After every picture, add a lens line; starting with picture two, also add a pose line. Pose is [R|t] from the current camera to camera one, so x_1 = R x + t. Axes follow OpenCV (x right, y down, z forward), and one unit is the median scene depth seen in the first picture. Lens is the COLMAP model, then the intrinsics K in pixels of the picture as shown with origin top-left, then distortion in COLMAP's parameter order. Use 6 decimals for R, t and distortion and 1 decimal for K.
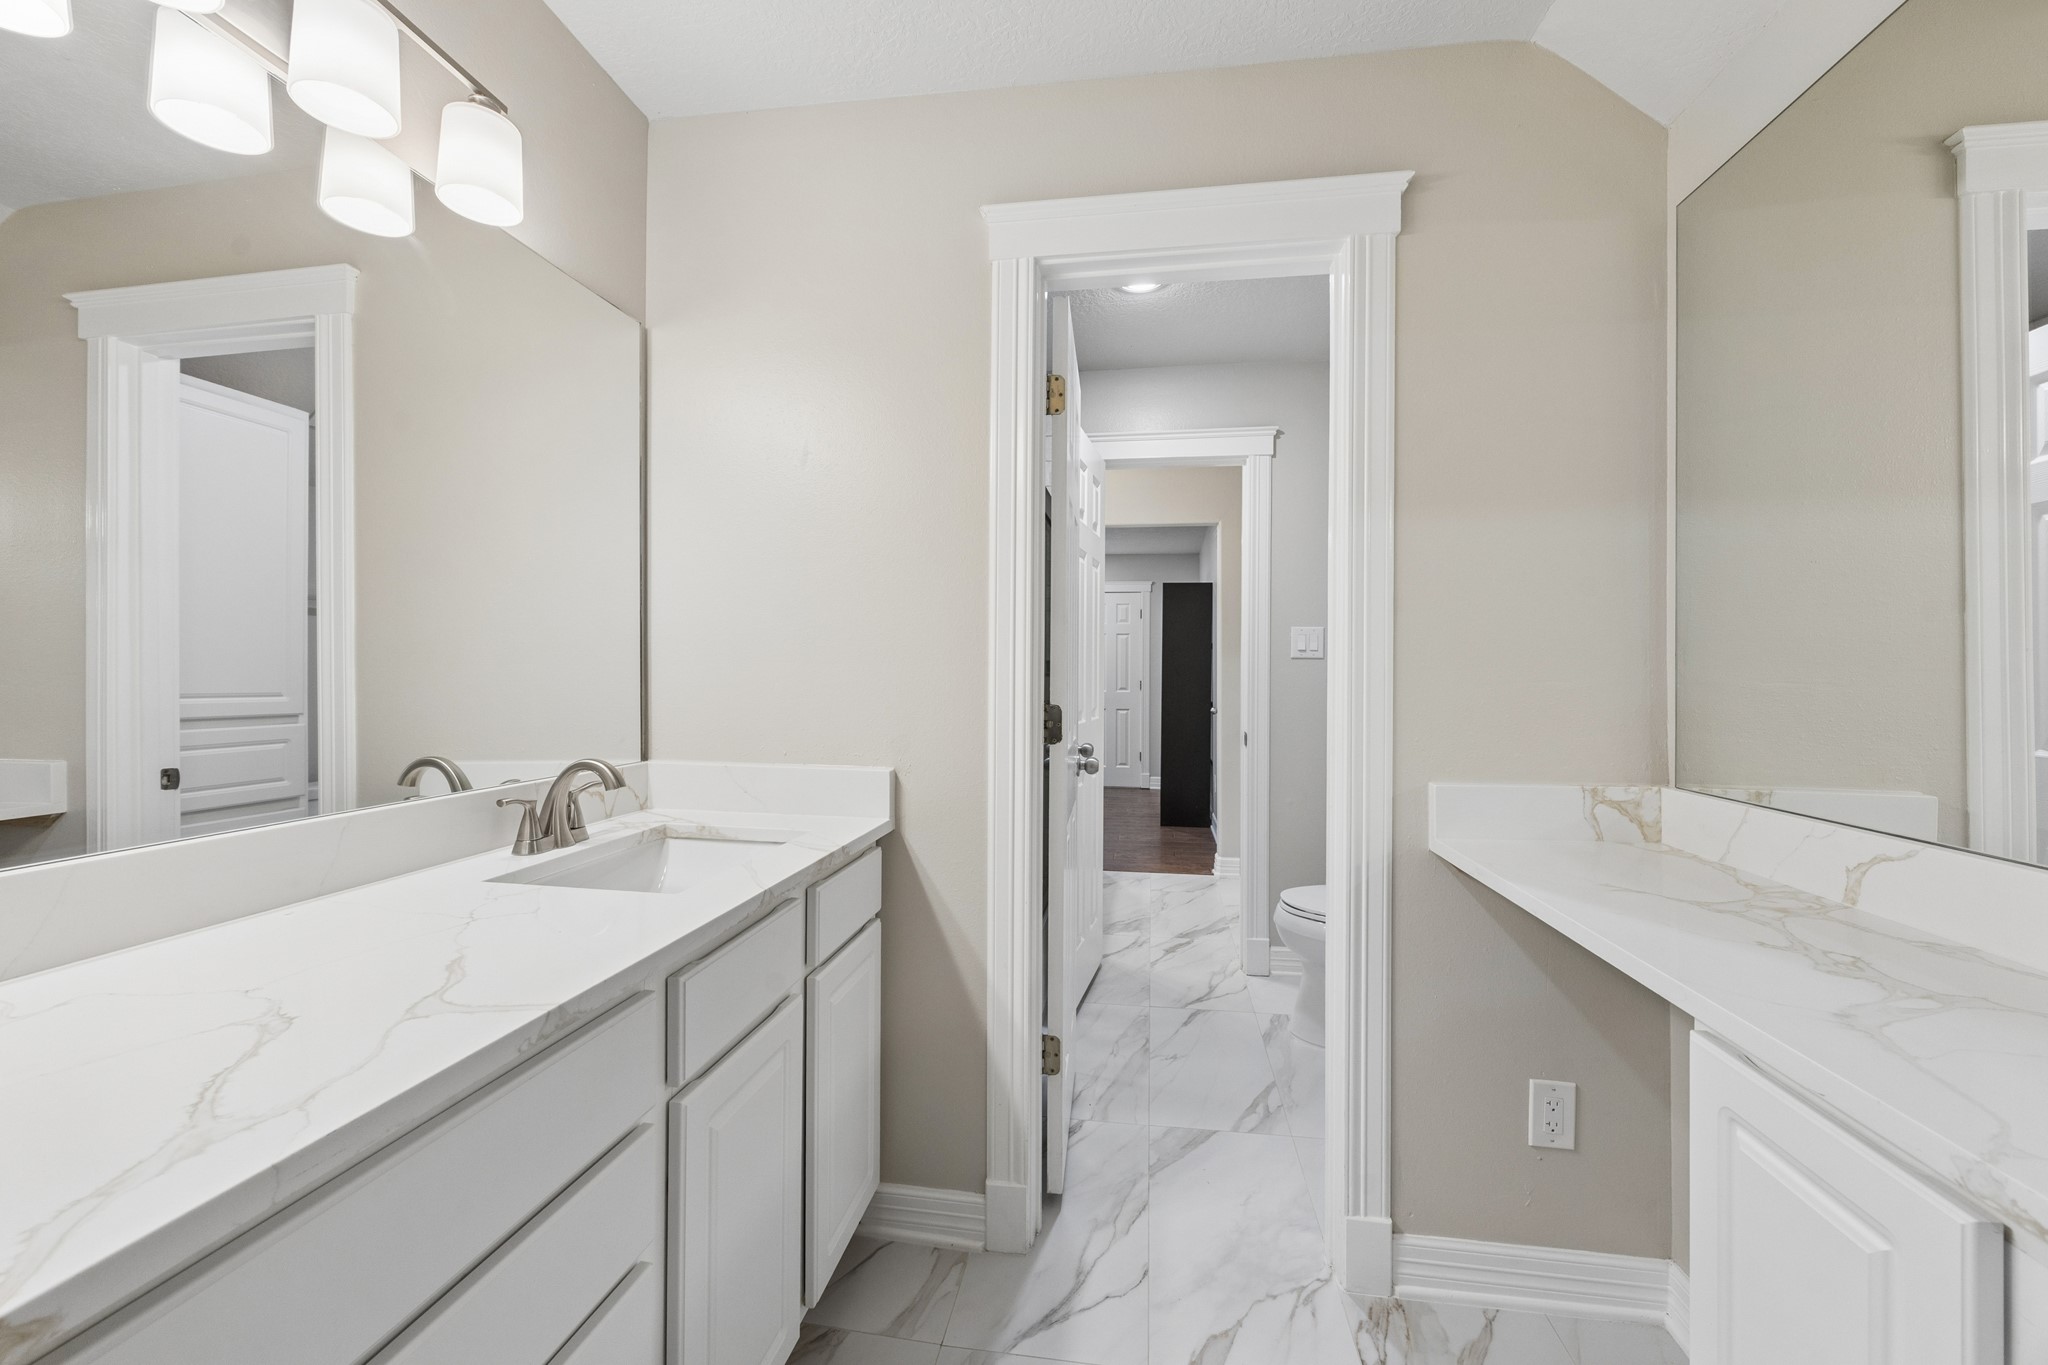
lens RADIAL K [[784.8, 0, 1031.7], [0, 784.8, 683.4], [0, 0, 1]] dist [-0.002241, 0.000079]
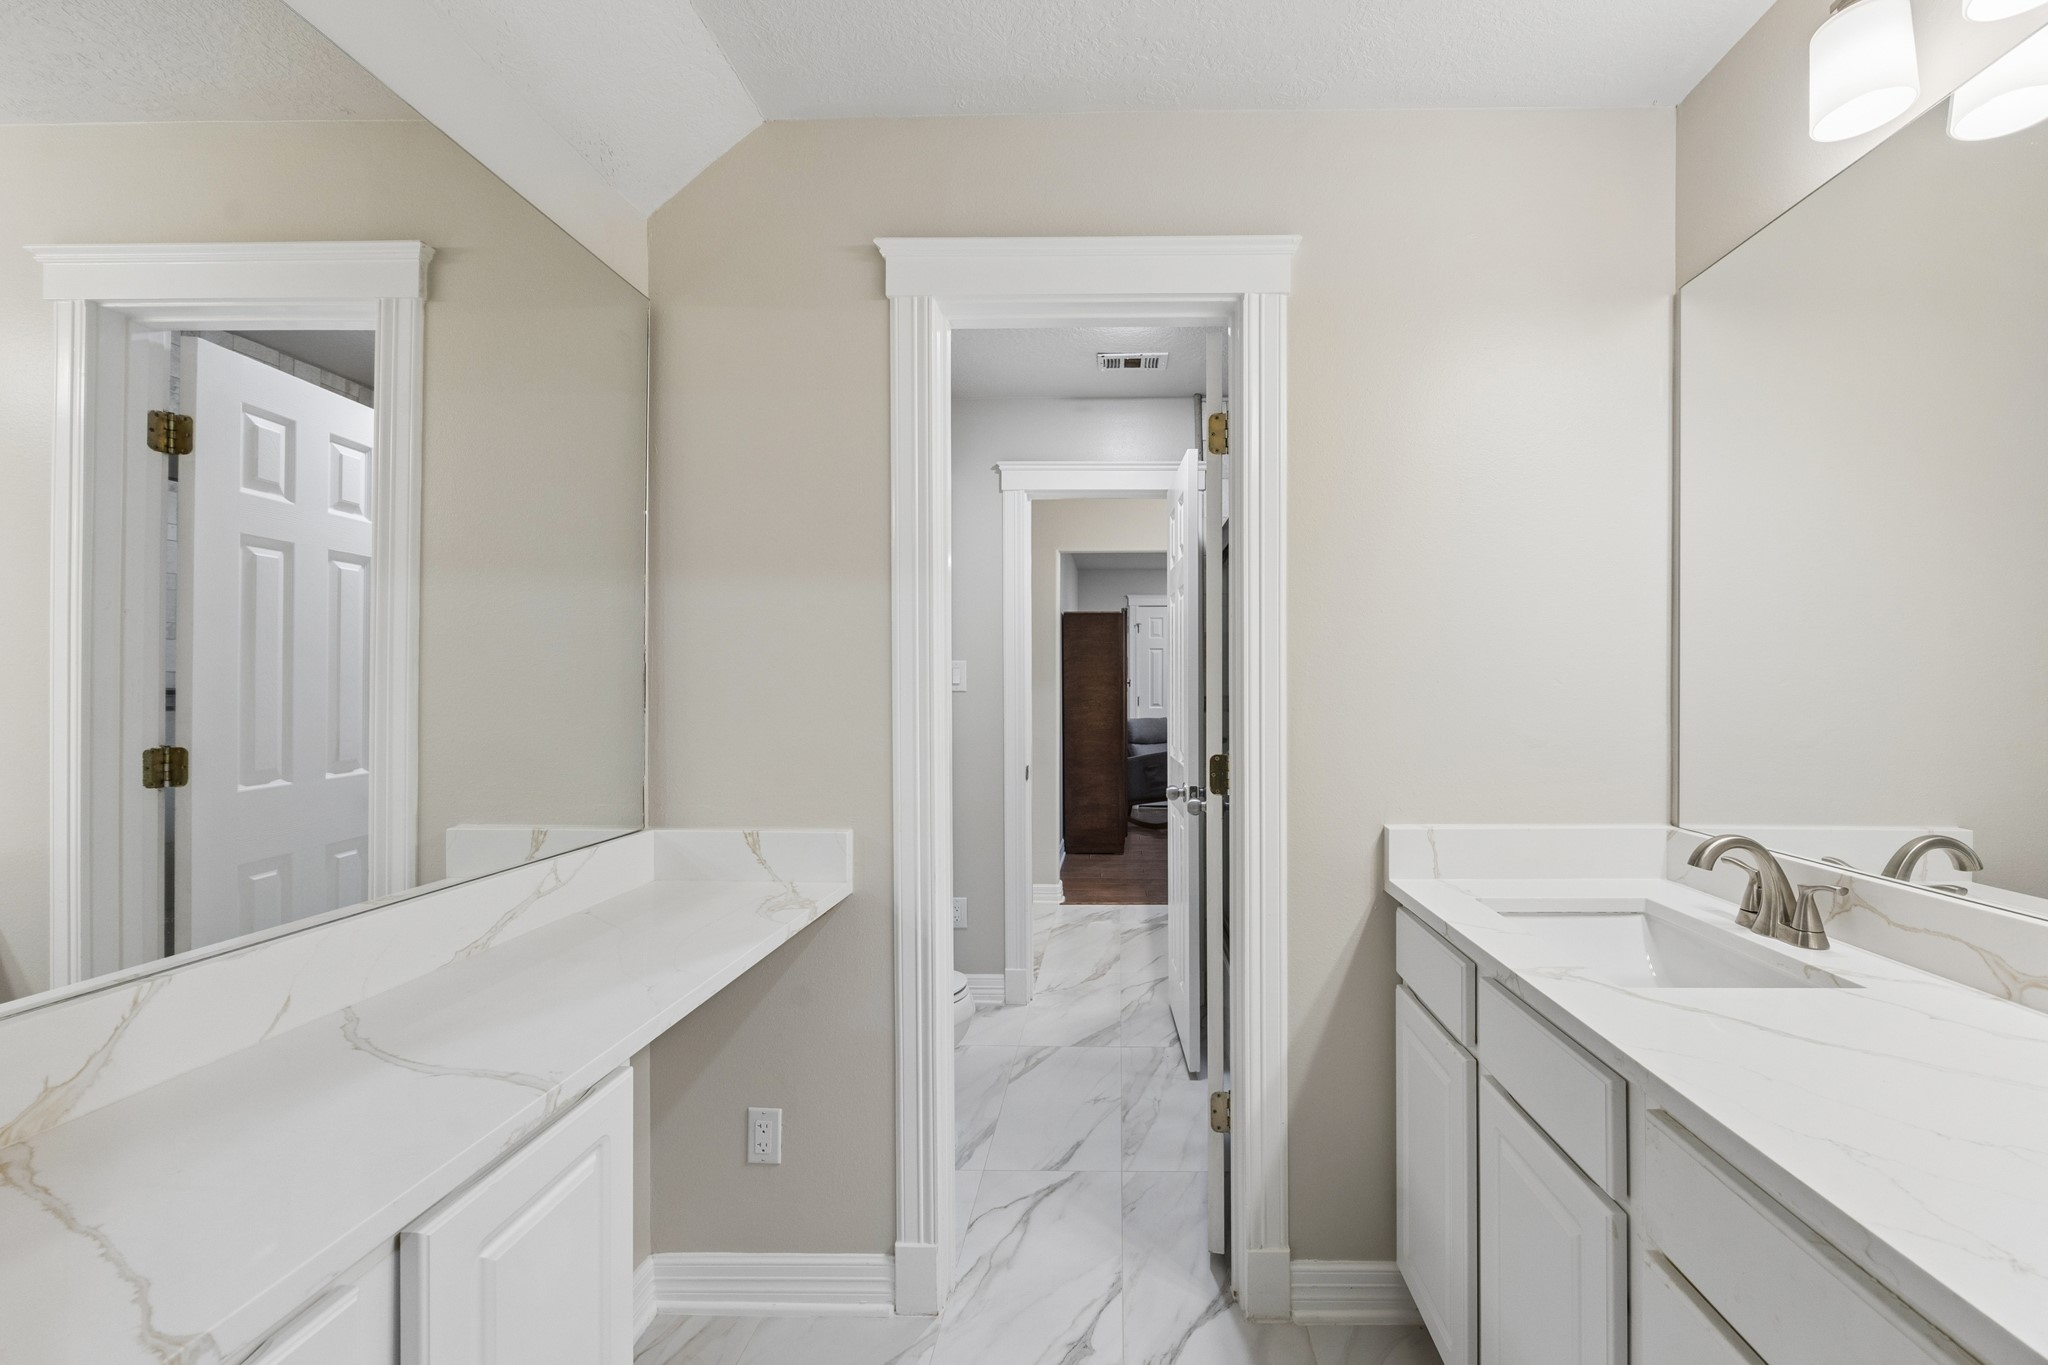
lens RADIAL K [[784.8, 0, 1031.7], [0, 784.8, 683.4], [0, 0, 1]] dist [-0.002241, 0.000079]
pose [[-0.999135, -0.008524, -0.040707, 0.318478], [-0.008744, 0.999948, 0.005232, -0.060507], [0.040660, 0.005584, -0.999157, 2.047707]]
